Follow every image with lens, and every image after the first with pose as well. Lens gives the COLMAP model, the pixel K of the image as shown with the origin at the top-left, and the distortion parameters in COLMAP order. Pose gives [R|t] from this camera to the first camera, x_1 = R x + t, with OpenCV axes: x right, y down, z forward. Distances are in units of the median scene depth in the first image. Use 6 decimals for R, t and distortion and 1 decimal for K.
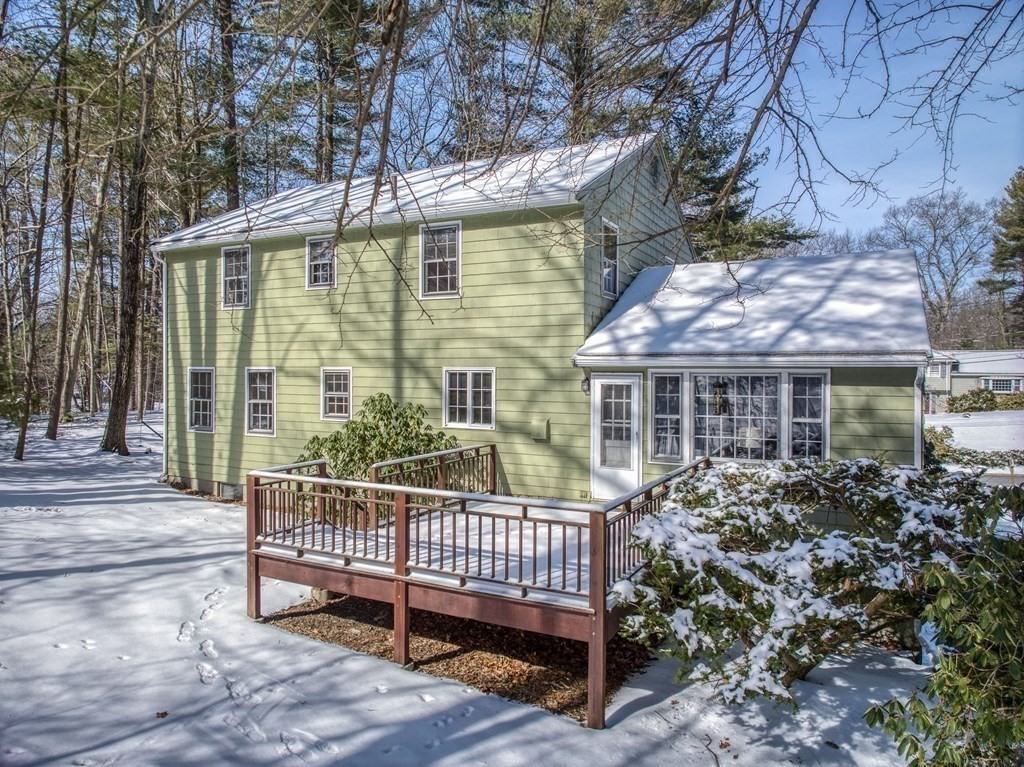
lens RADIAL K [[688.3, 0, 509.0], [0, 688.3, 383.9], [0, 0, 1]] dist [-0.025070, -0.029042]
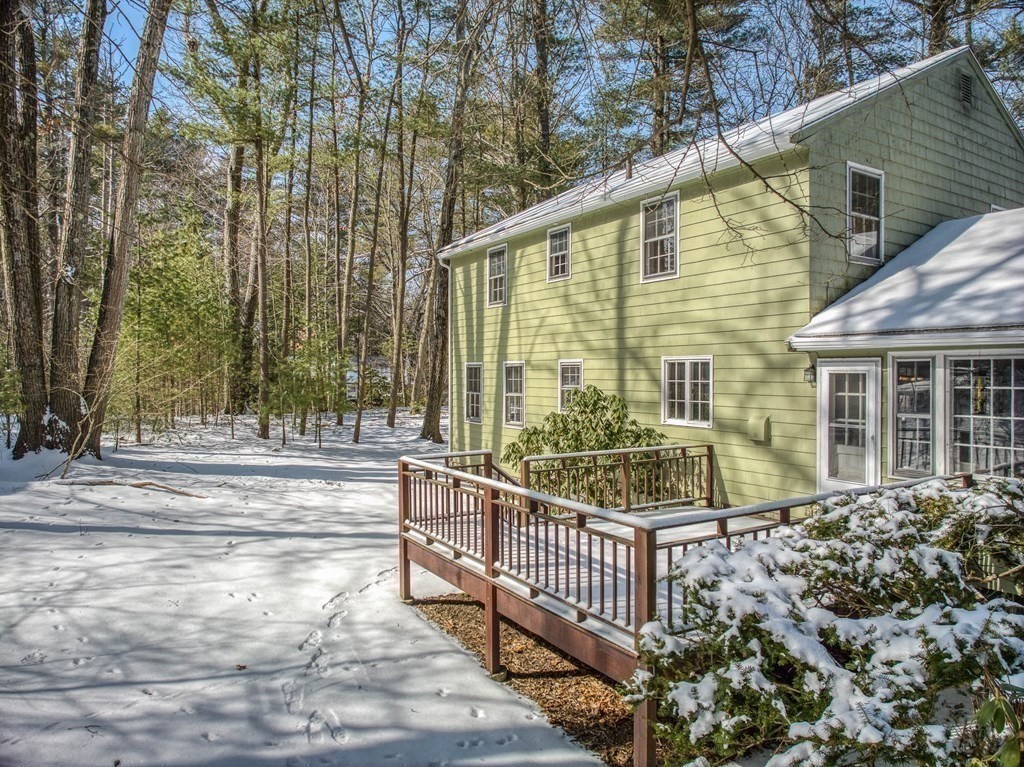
lens RADIAL K [[692.3, 0, 512.0], [0, 692.3, 383.5], [0, 0, 1]] dist [-0.056009, -0.002623]
pose [[0.850462, -0.000101, -0.526036, 0.220010], [-0.000751, 0.999999, -0.001407, 0.012468], [0.526036, 0.001592, 0.850461, 0.138676]]
